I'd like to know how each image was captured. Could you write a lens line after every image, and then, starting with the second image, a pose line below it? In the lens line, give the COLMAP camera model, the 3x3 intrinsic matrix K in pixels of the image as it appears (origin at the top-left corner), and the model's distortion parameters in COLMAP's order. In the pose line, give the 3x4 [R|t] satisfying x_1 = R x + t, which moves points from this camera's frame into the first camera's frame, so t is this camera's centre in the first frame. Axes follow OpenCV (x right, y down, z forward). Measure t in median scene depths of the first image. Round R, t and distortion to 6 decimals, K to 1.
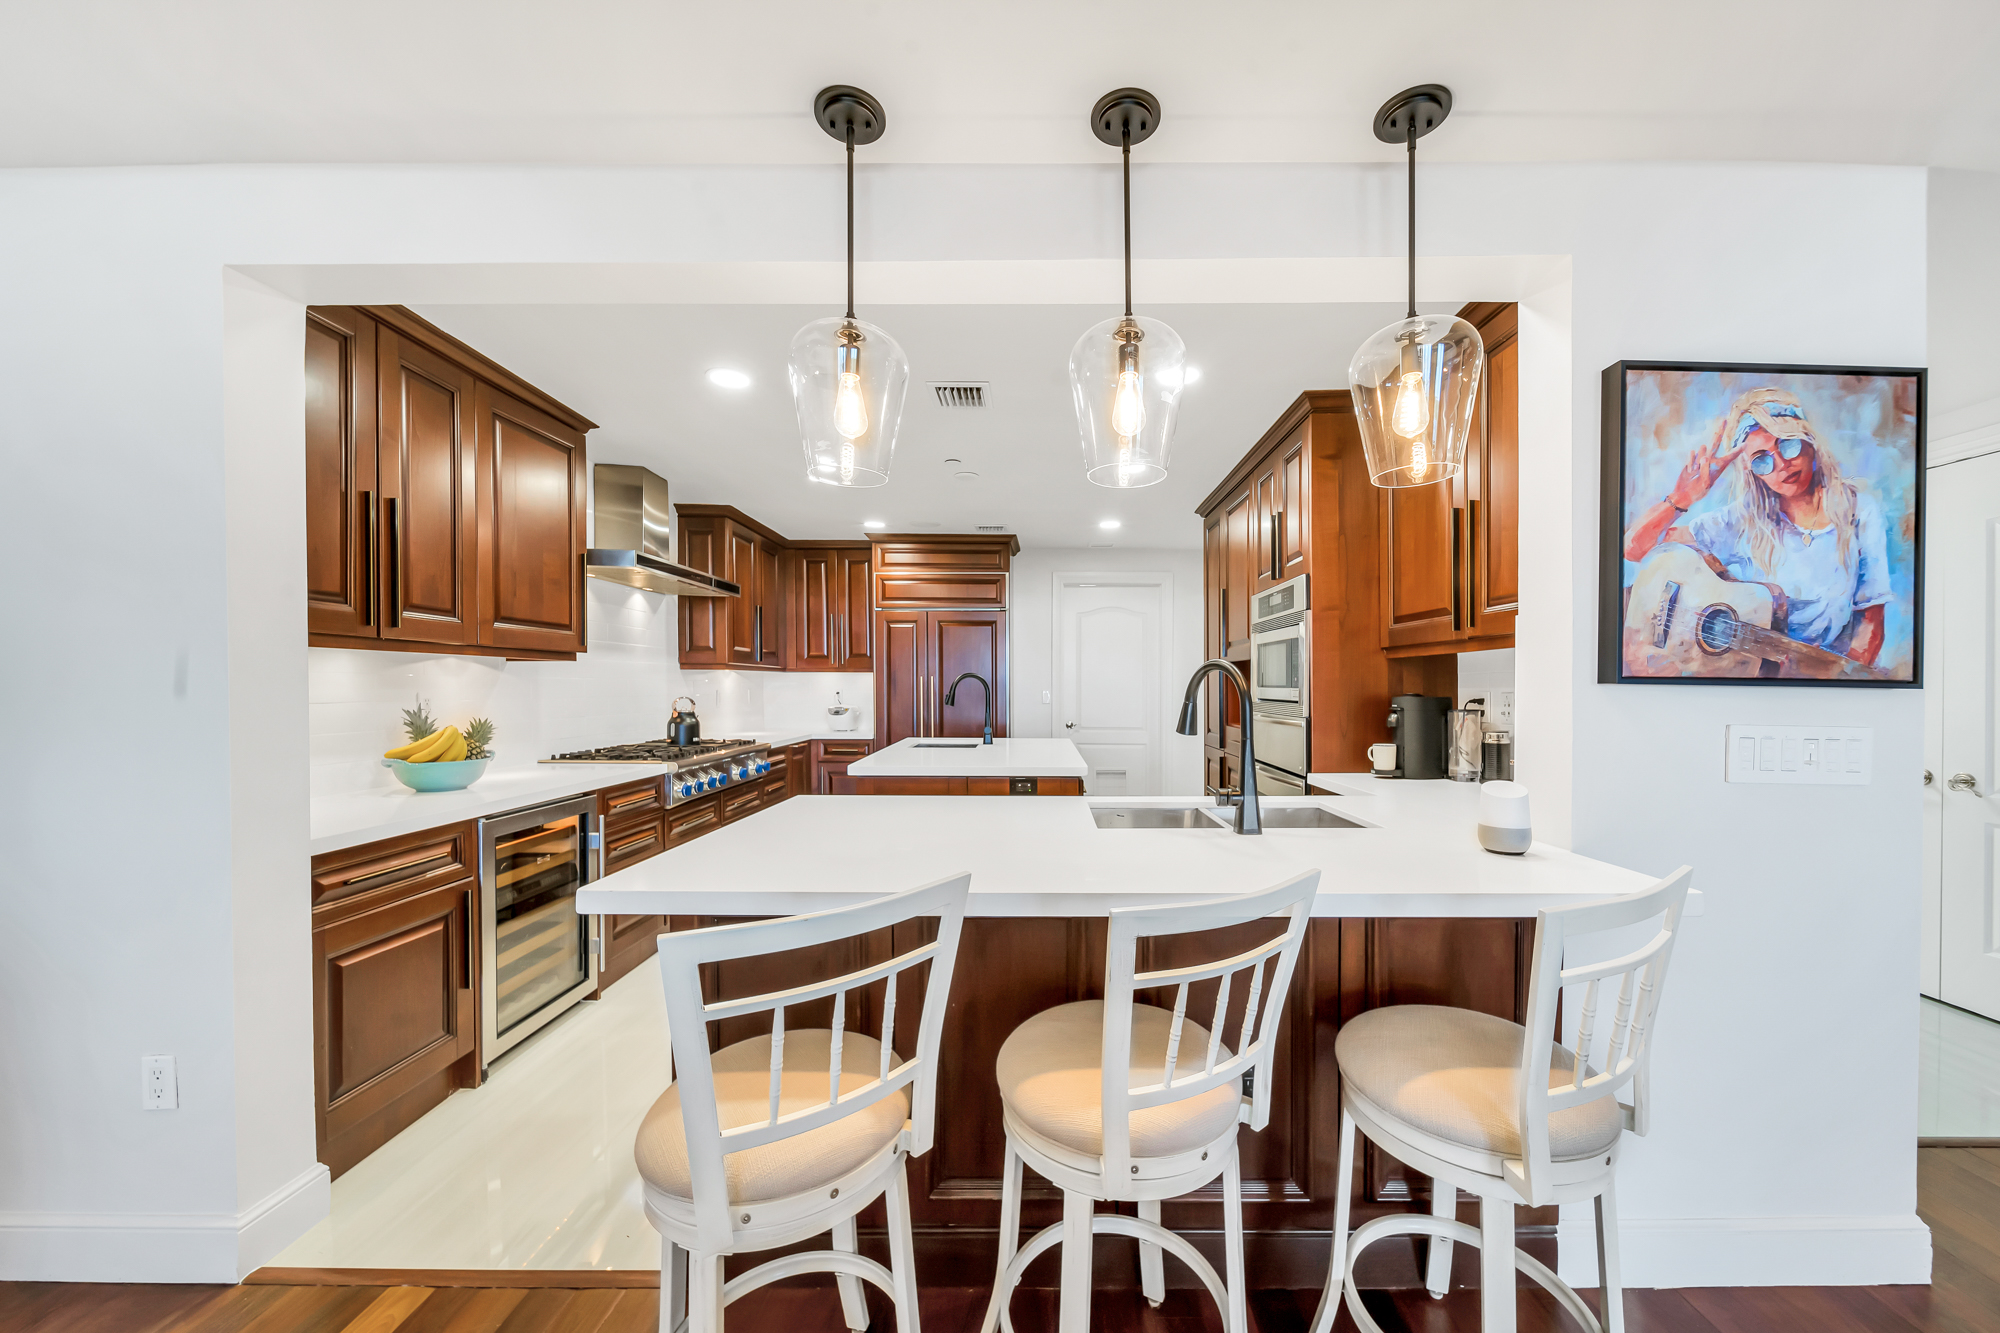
lens RADIAL K [[711.3, 0, 1045.0], [0, 711.3, 690.3], [0, 0, 1]] dist [-0.004165, -0.001458]
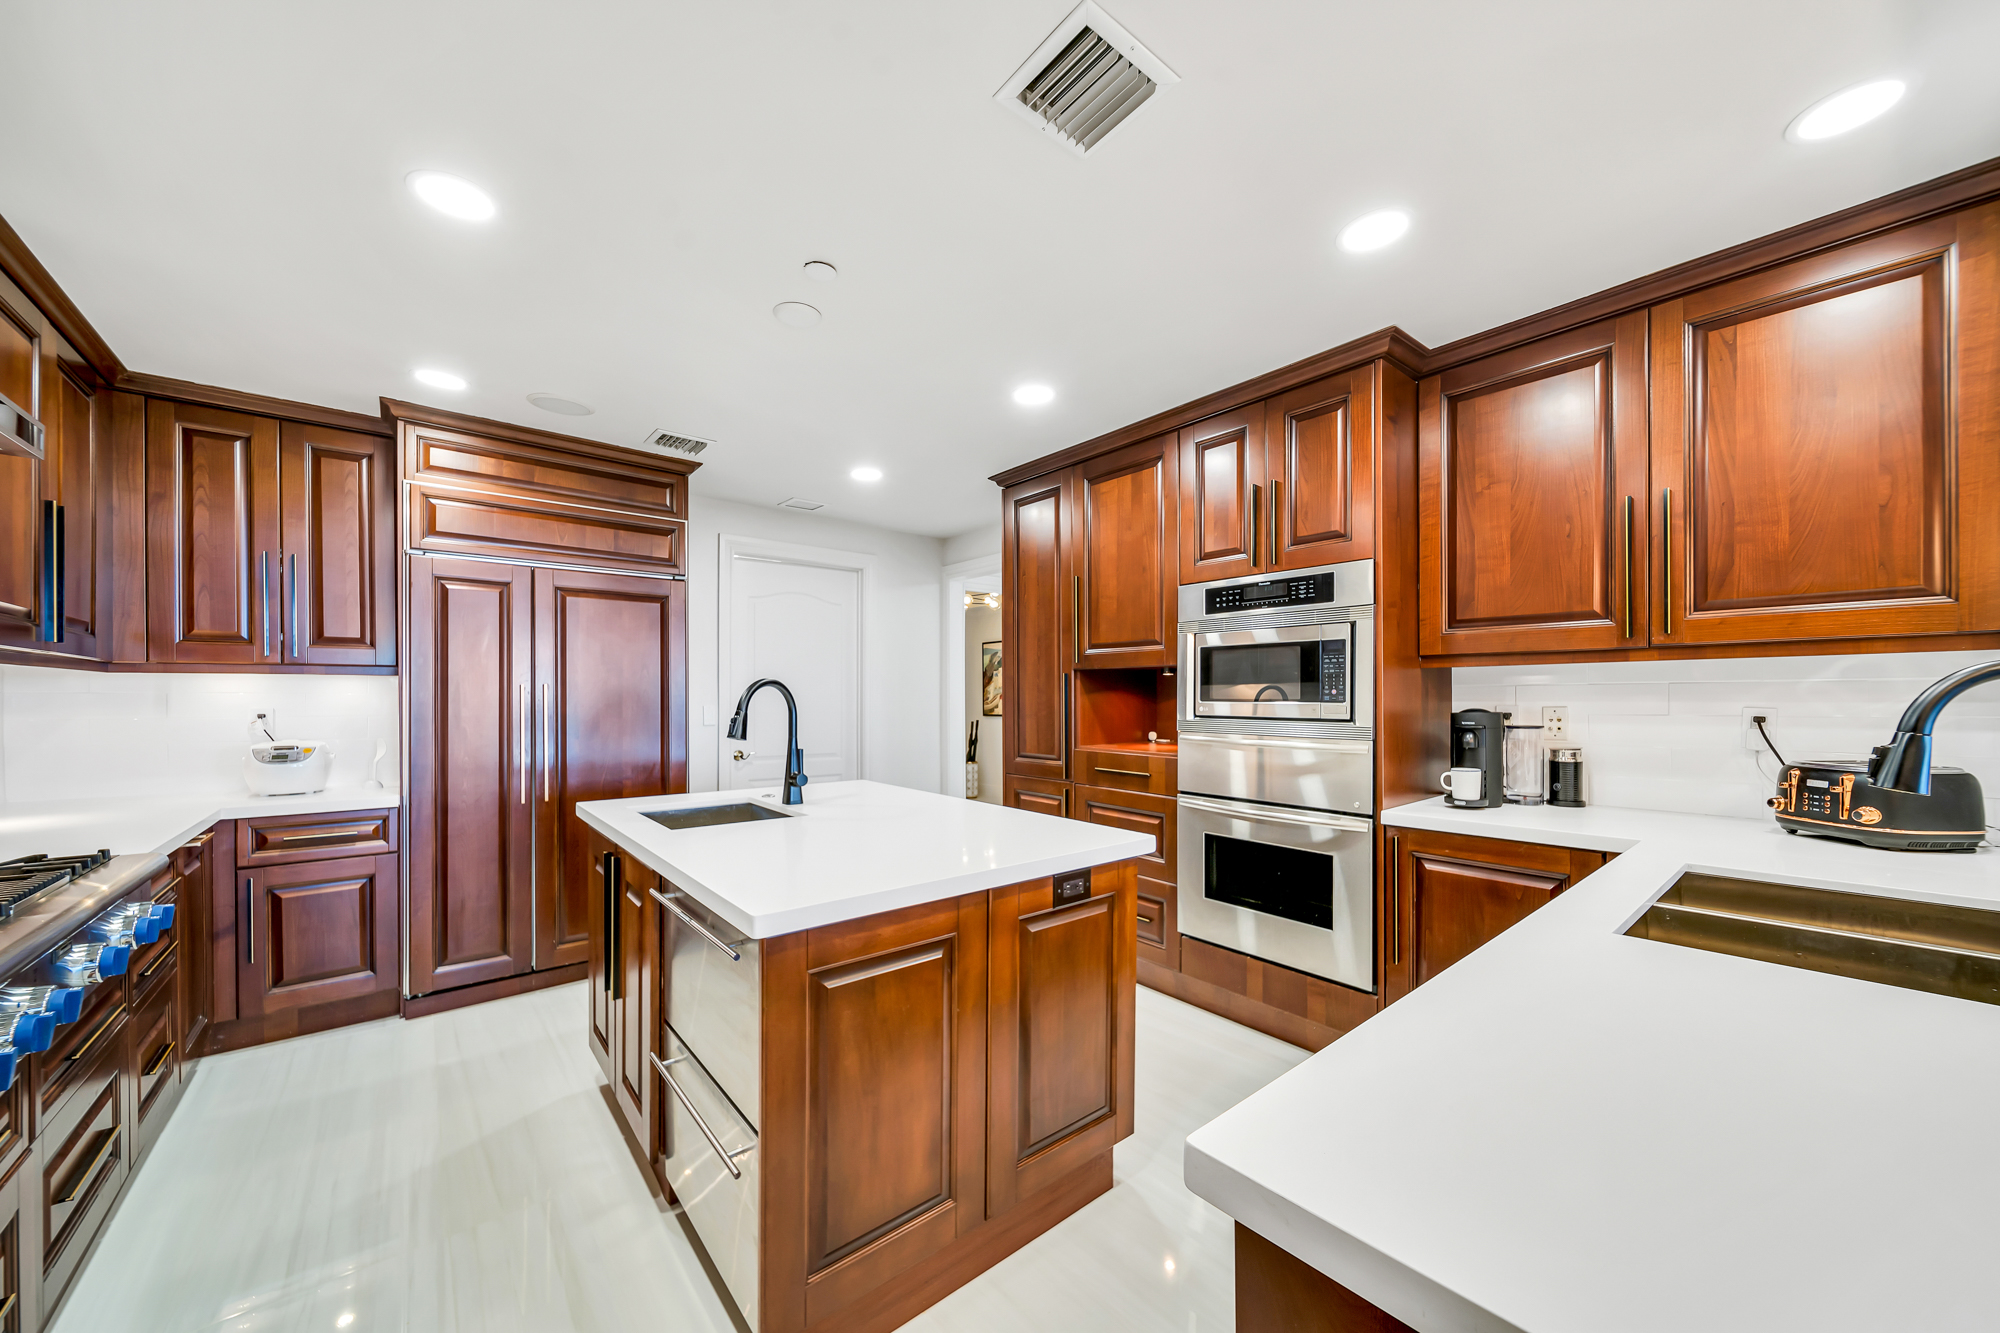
lens RADIAL K [[711.3, 0, 997.6], [0, 711.3, 697.5], [0, 0, 1]] dist [-0.004165, -0.001458]
pose [[0.766096, 0.001946, 0.642723, -0.366497], [0.005289, 0.999942, -0.009333, -0.003714], [-0.642704, 0.010550, 0.766042, 0.520451]]
